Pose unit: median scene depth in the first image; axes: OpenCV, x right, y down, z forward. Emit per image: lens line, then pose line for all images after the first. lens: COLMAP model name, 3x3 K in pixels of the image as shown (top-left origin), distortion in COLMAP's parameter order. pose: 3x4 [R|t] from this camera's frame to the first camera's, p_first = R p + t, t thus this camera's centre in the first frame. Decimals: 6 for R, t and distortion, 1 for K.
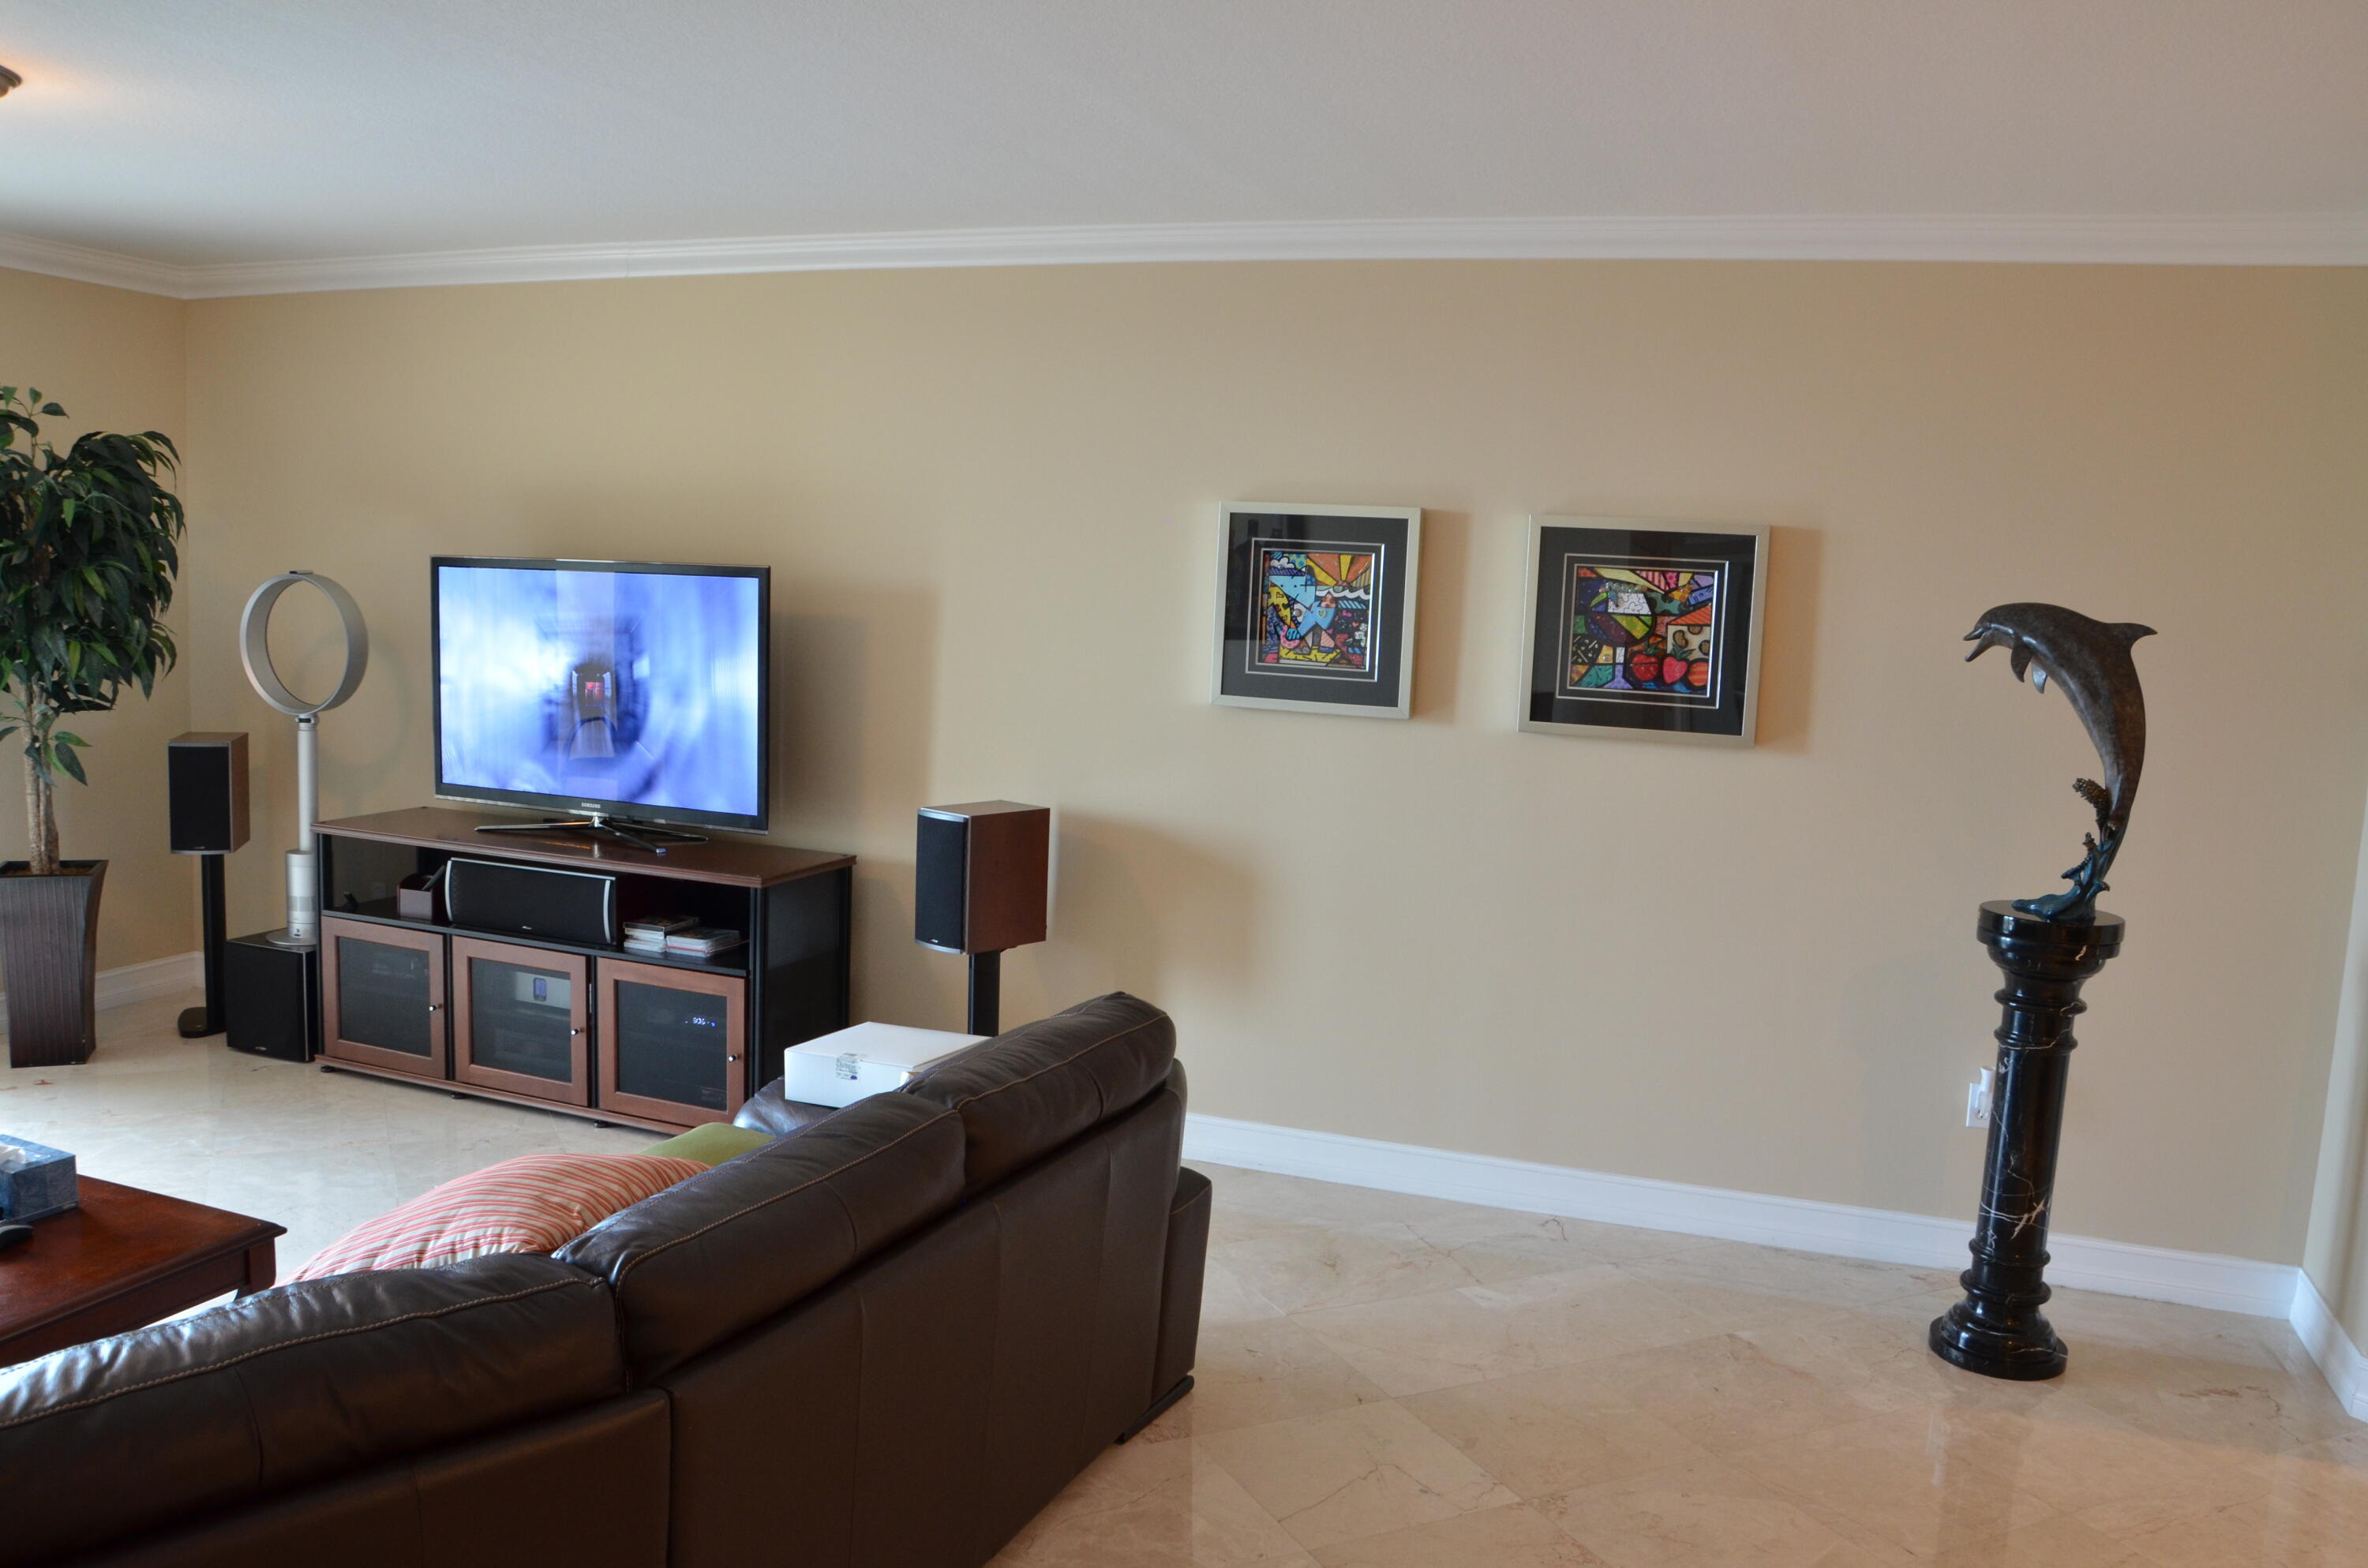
lens RADIAL K [[1907.0, 0, 1185.7], [0, 1907.0, 794.4], [0, 0, 1]] dist [-0.103545, 0.051396]
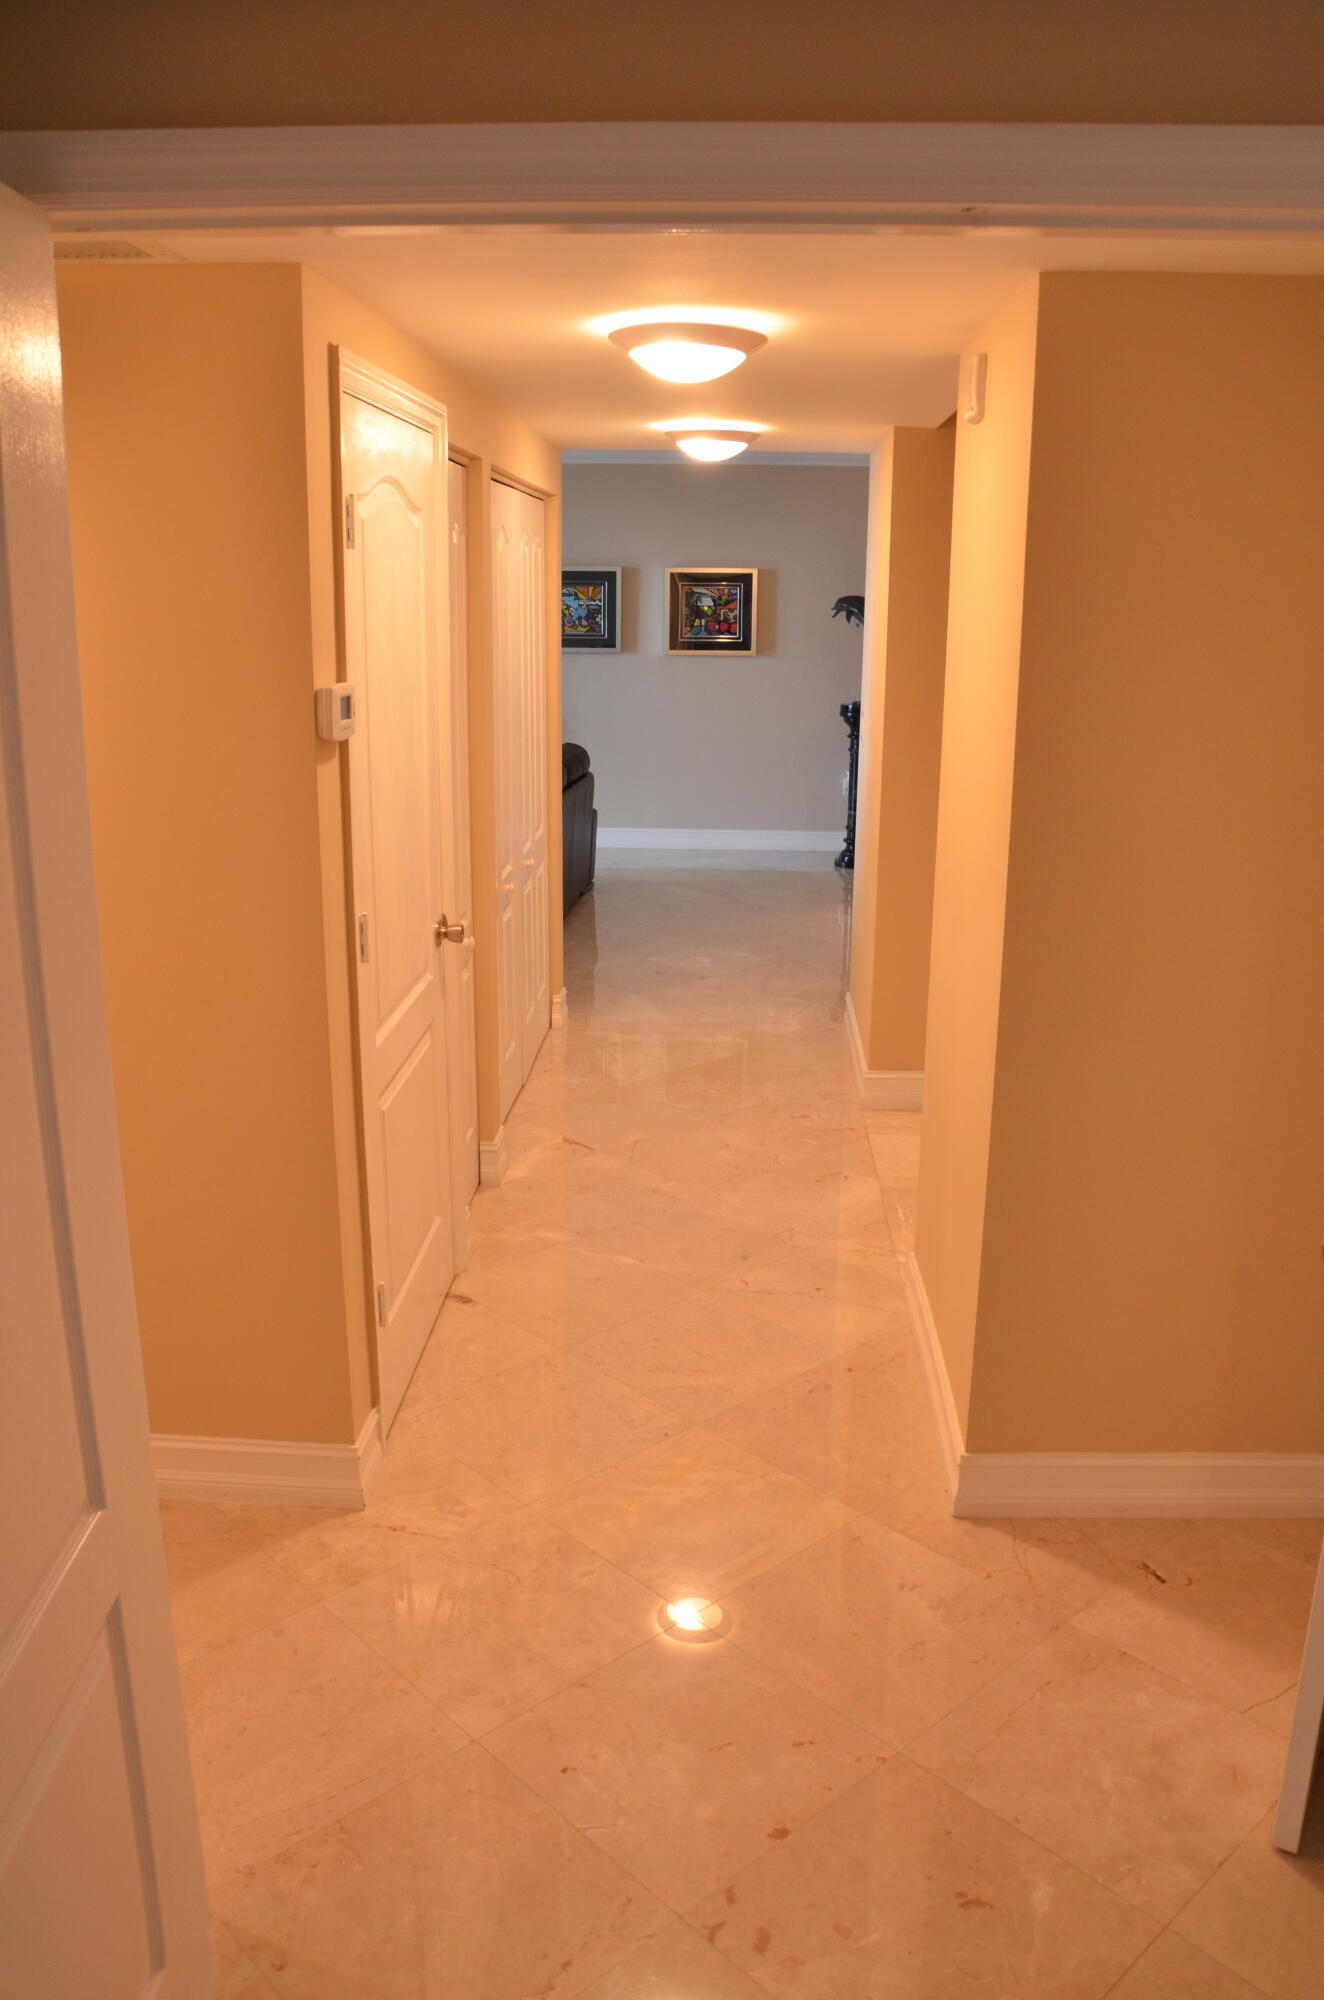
lens RADIAL K [[1610.8, 0, 663.2], [0, 1610.8, 997.6], [0, 0, 1]] dist [-0.103545, 0.051396]
pose [[0.957062, -0.109715, 0.268318, -0.455997], [0.070457, 0.985894, 0.151820, 0.093766], [-0.281190, -0.126396, 0.951292, -1.103232]]
